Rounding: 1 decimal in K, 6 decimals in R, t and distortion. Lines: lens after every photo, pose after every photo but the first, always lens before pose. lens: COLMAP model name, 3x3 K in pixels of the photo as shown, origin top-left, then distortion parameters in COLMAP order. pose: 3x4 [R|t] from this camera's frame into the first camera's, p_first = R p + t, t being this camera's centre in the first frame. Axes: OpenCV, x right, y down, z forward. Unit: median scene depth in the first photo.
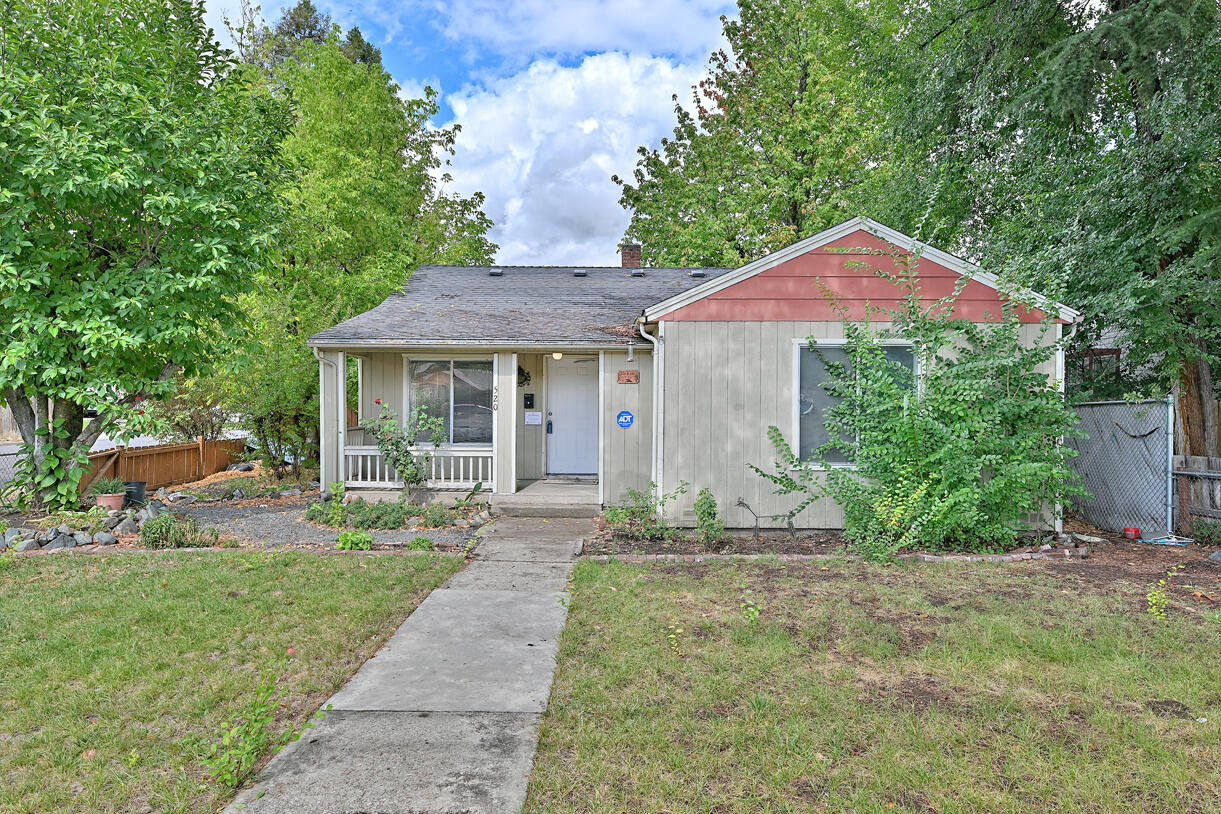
lens RADIAL K [[802.5, 0, 610.5], [0, 802.5, 407.0], [0, 0, 1]] dist [0.057030, 0.000130]
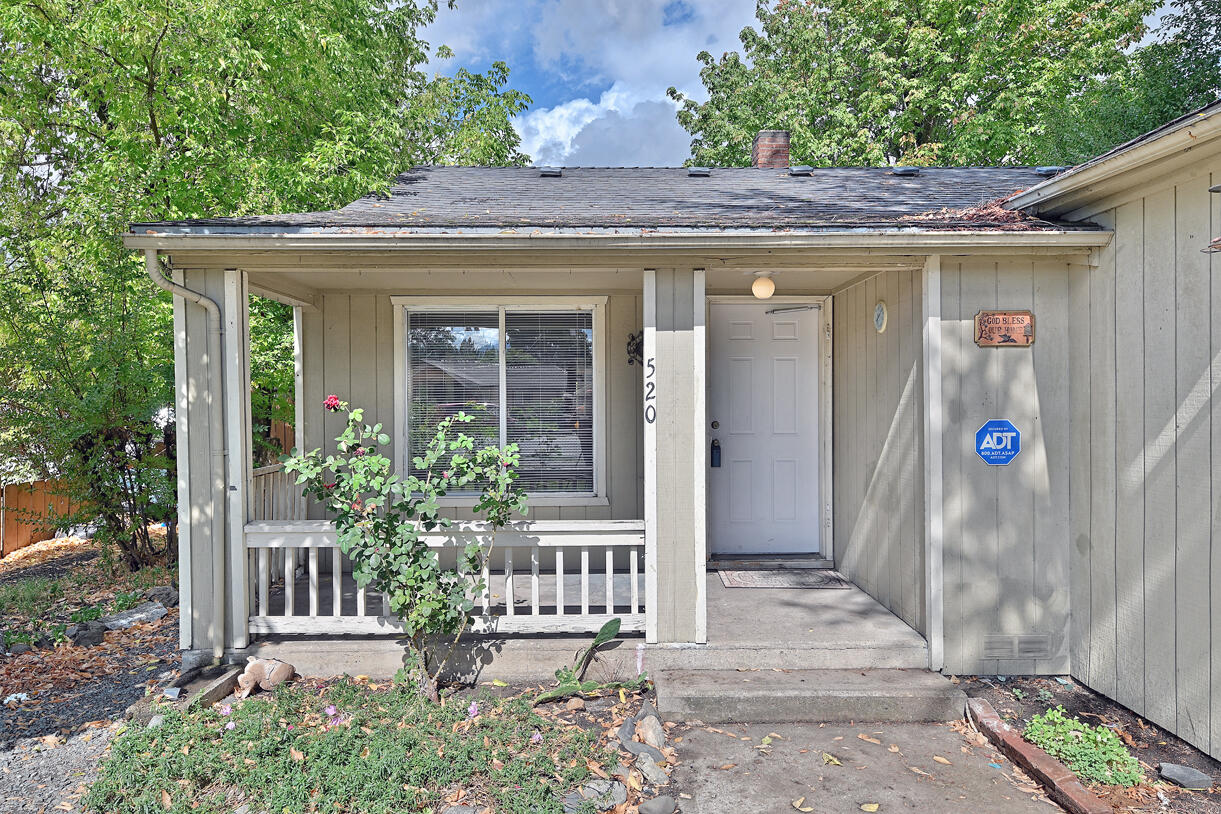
lens RADIAL K [[787.2, 0, 610.5], [0, 787.2, 407.0], [0, 0, 1]] dist [0.059635, 0.000548]
pose [[0.999393, -0.014346, 0.031738, -0.173745], [0.014177, 0.999884, 0.005561, -0.005672], [-0.031814, -0.005108, 0.999481, 0.633560]]
